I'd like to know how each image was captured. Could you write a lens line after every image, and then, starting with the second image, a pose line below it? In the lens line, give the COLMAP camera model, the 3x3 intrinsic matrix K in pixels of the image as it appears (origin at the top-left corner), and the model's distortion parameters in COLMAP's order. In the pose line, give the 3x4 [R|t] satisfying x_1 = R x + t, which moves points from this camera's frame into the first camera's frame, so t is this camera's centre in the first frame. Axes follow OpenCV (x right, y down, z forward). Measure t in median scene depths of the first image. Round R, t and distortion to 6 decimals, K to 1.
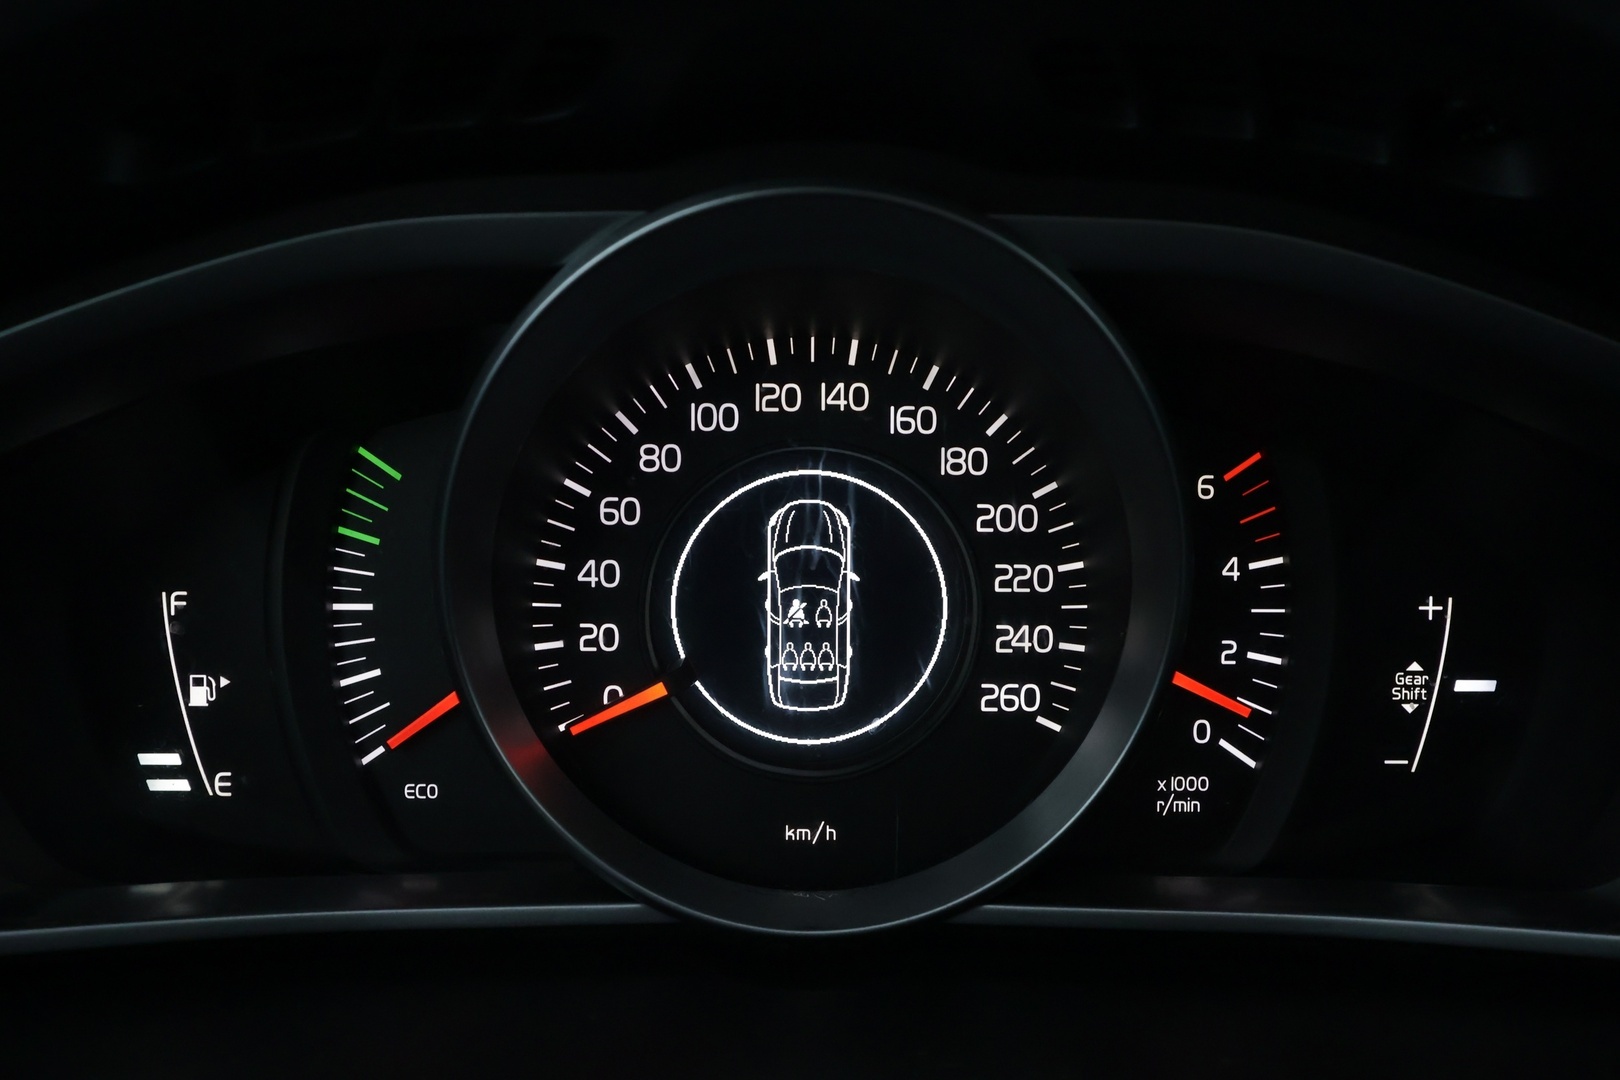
lens RADIAL K [[1245.4, 0, 809.8], [0, 1245.4, 538.8], [0, 0, 1]] dist [-0.005939, -0.000860]
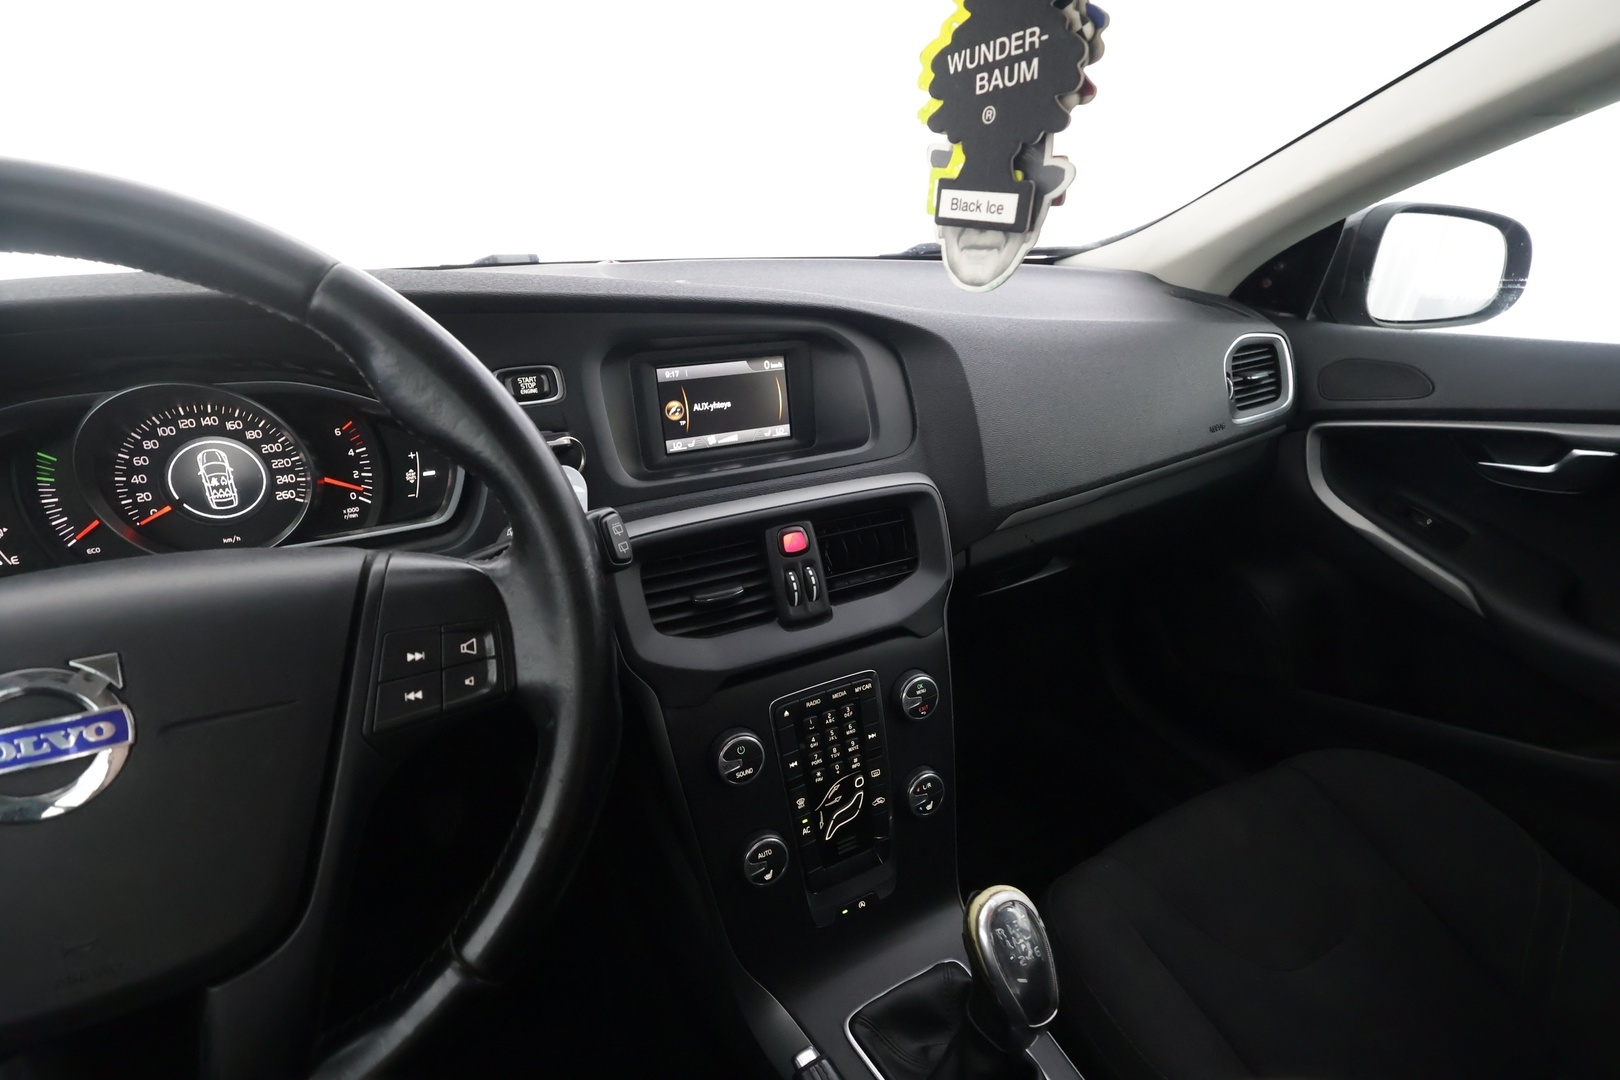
lens RADIAL K [[742.6, 0, 812.2], [0, 742.6, 541.7], [0, 0, 1]] dist [-0.003277, 0.000810]
pose [[0.882398, -0.190316, 0.430295, 0.578408], [0.113729, 0.973697, 0.197434, 0.002383], [-0.456552, -0.125279, 0.880832, -1.750214]]
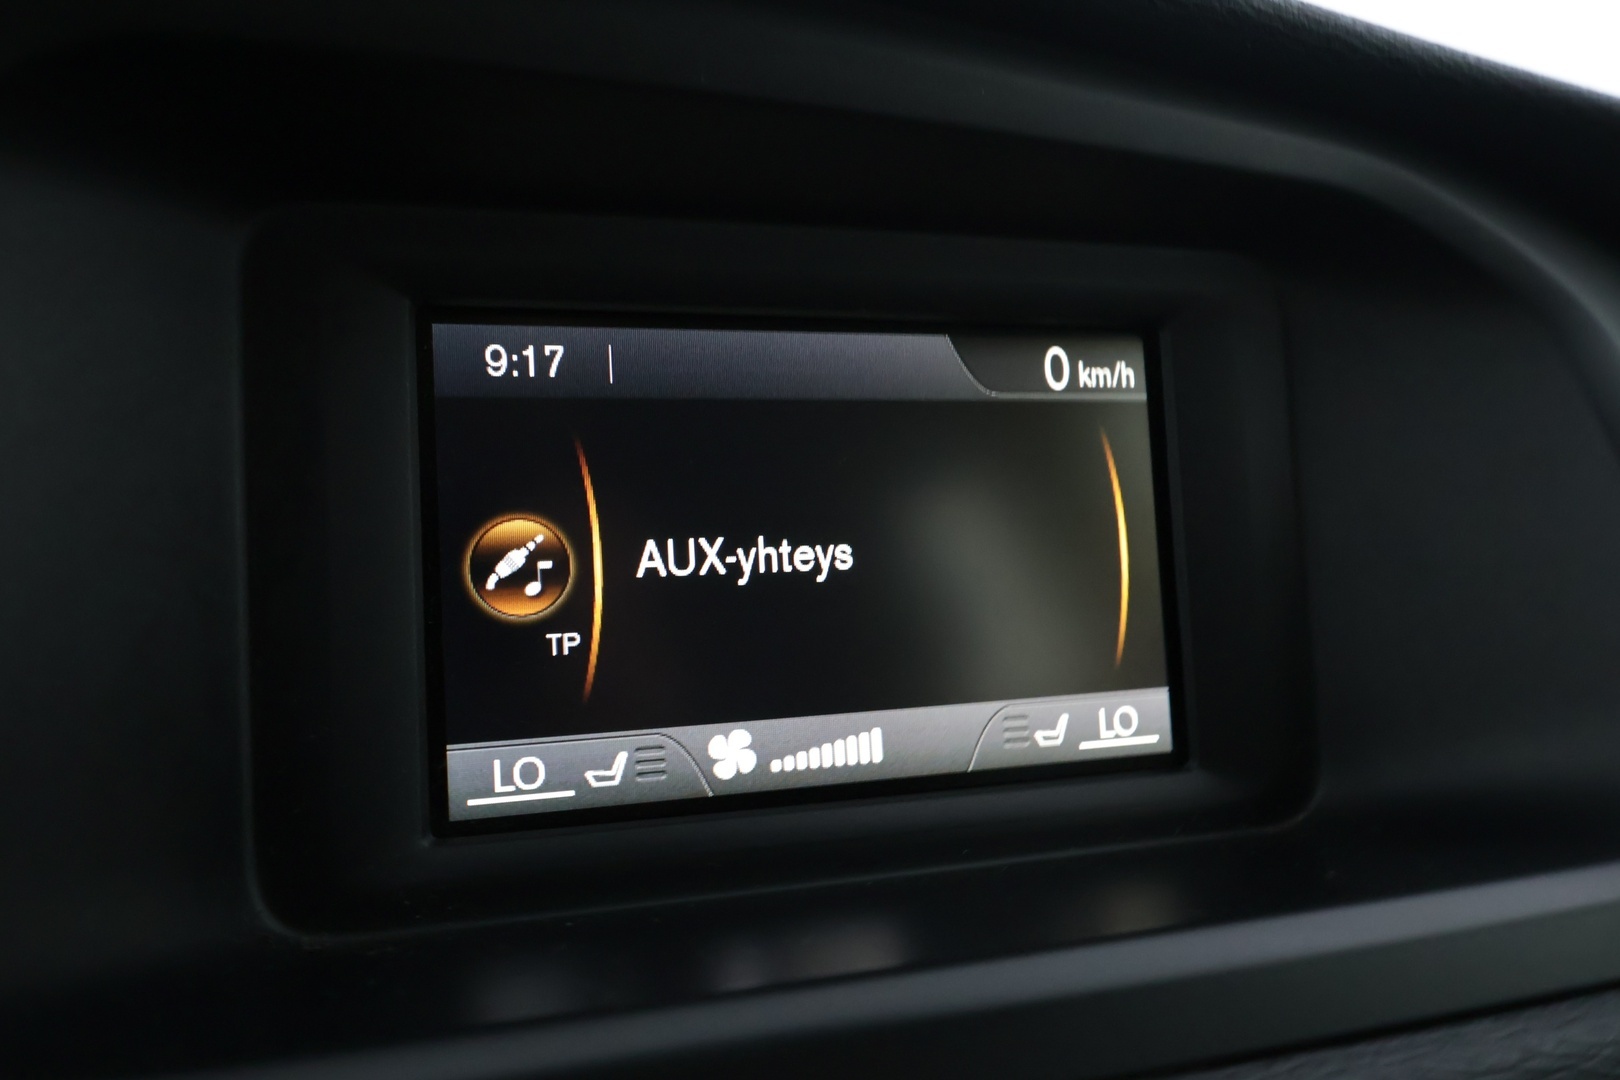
lens RADIAL K [[1245.4, 0, 807.7], [0, 1245.4, 534.6], [0, 0, 1]] dist [-0.005939, -0.000860]
pose [[0.948582, -0.029404, 0.315162, 1.273273], [0.073112, 0.989105, -0.127771, 0.098949], [-0.307972, 0.144244, 0.940397, 0.027425]]
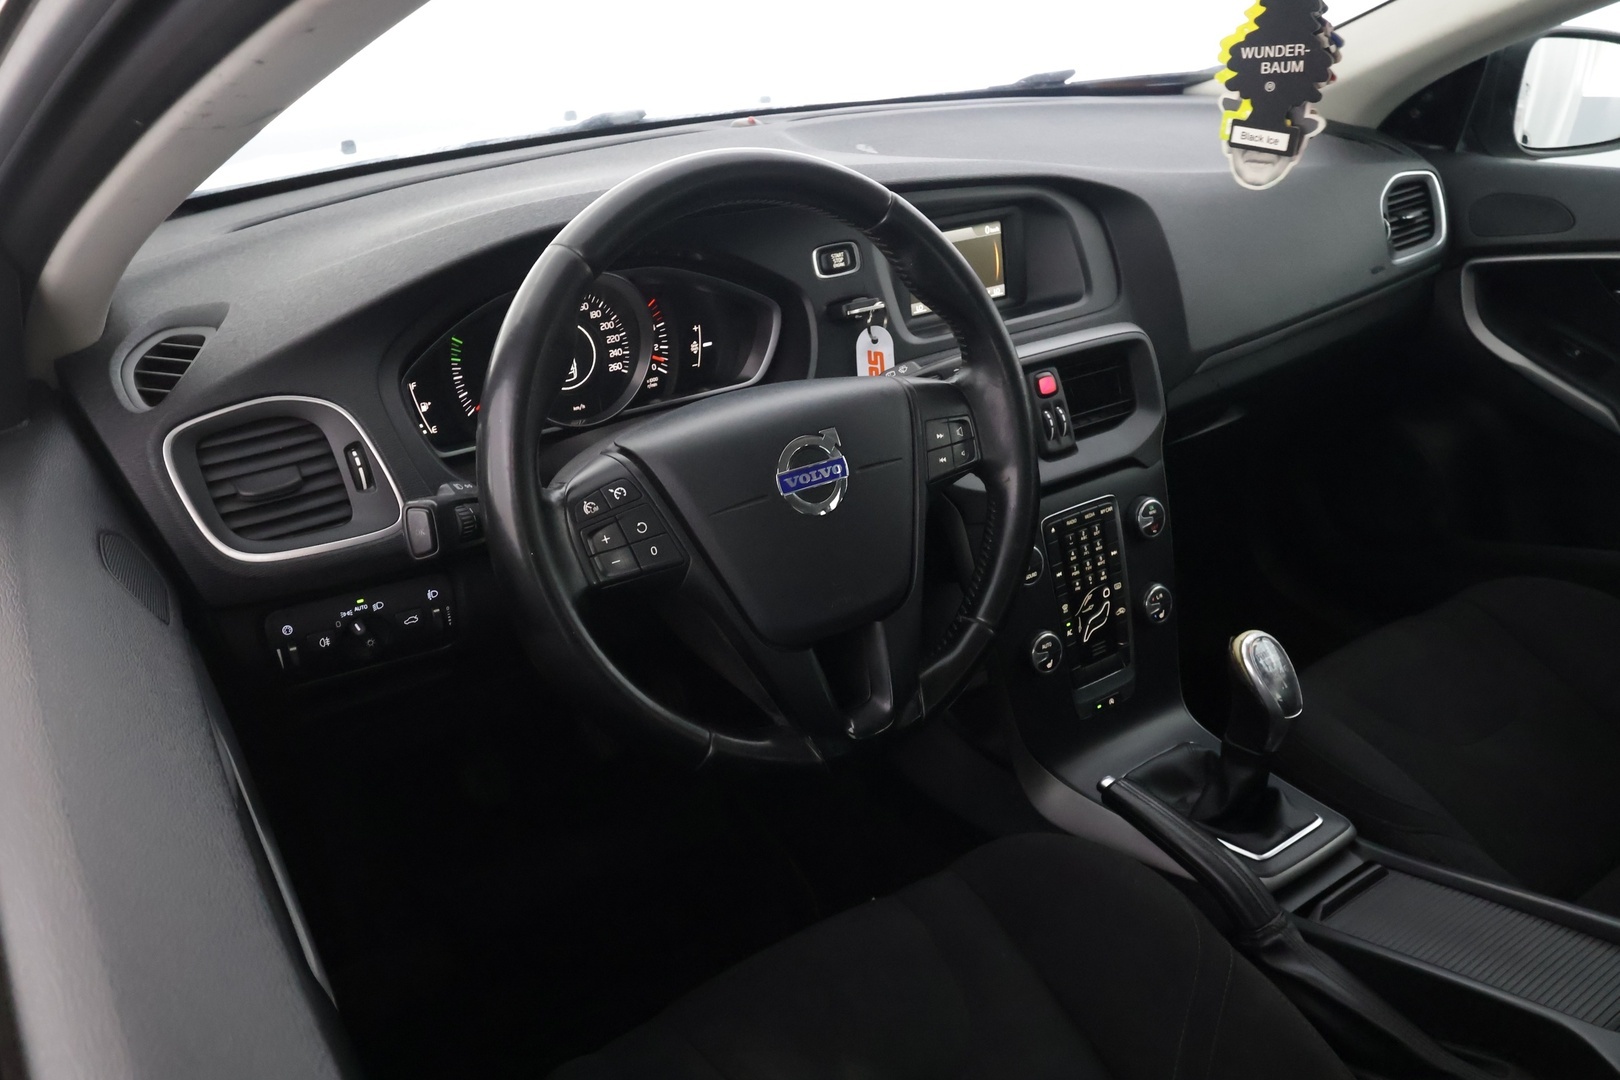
lens RADIAL K [[1245.4, 0, 806.7], [0, 1245.4, 542.0], [0, 0, 1]] dist [-0.005939, -0.000860]
pose [[0.822757, -0.266067, 0.502274, -1.627435], [0.155709, 0.955375, 0.251025, -0.273325], [-0.546649, -0.128324, 0.827470, -3.023344]]
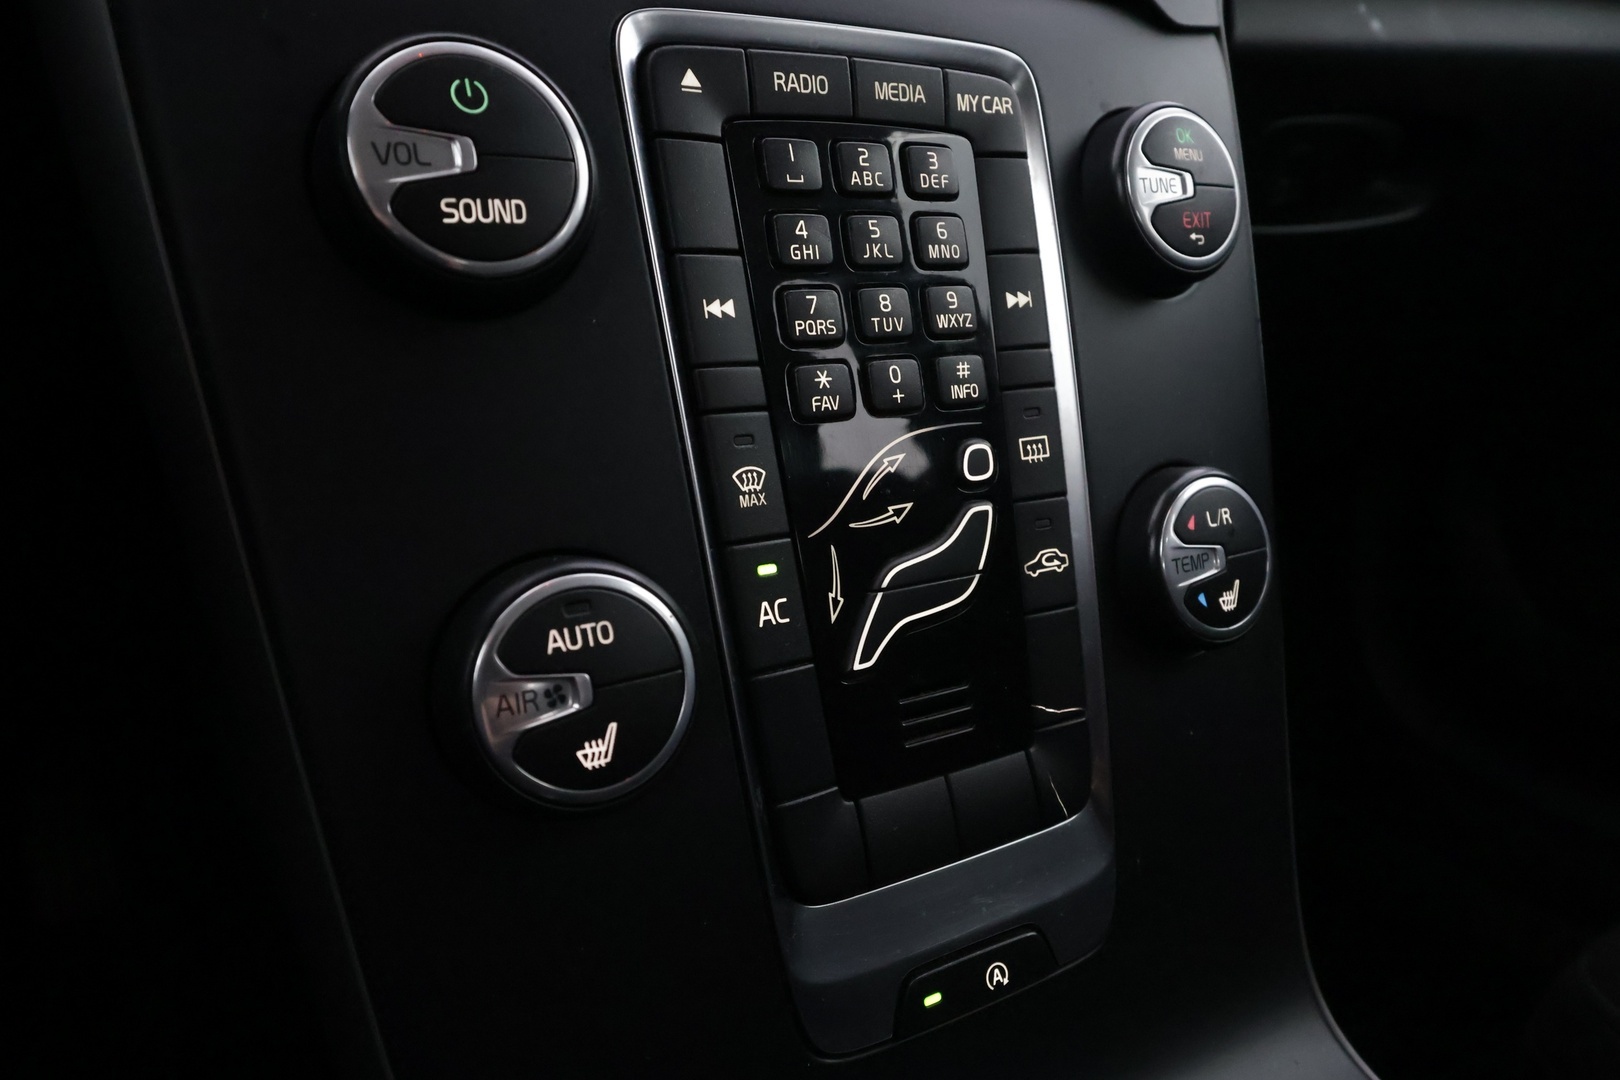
lens RADIAL K [[1111.3, 0, 813.7], [0, 1111.3, 540.7], [0, 0, 1]] dist [-0.000073, -0.000909]
pose [[0.856648, -0.128705, 0.499589, 1.018493], [0.111565, 0.991683, 0.064179, 1.253972], [-0.503694, 0.000758, 0.863882, -0.514846]]
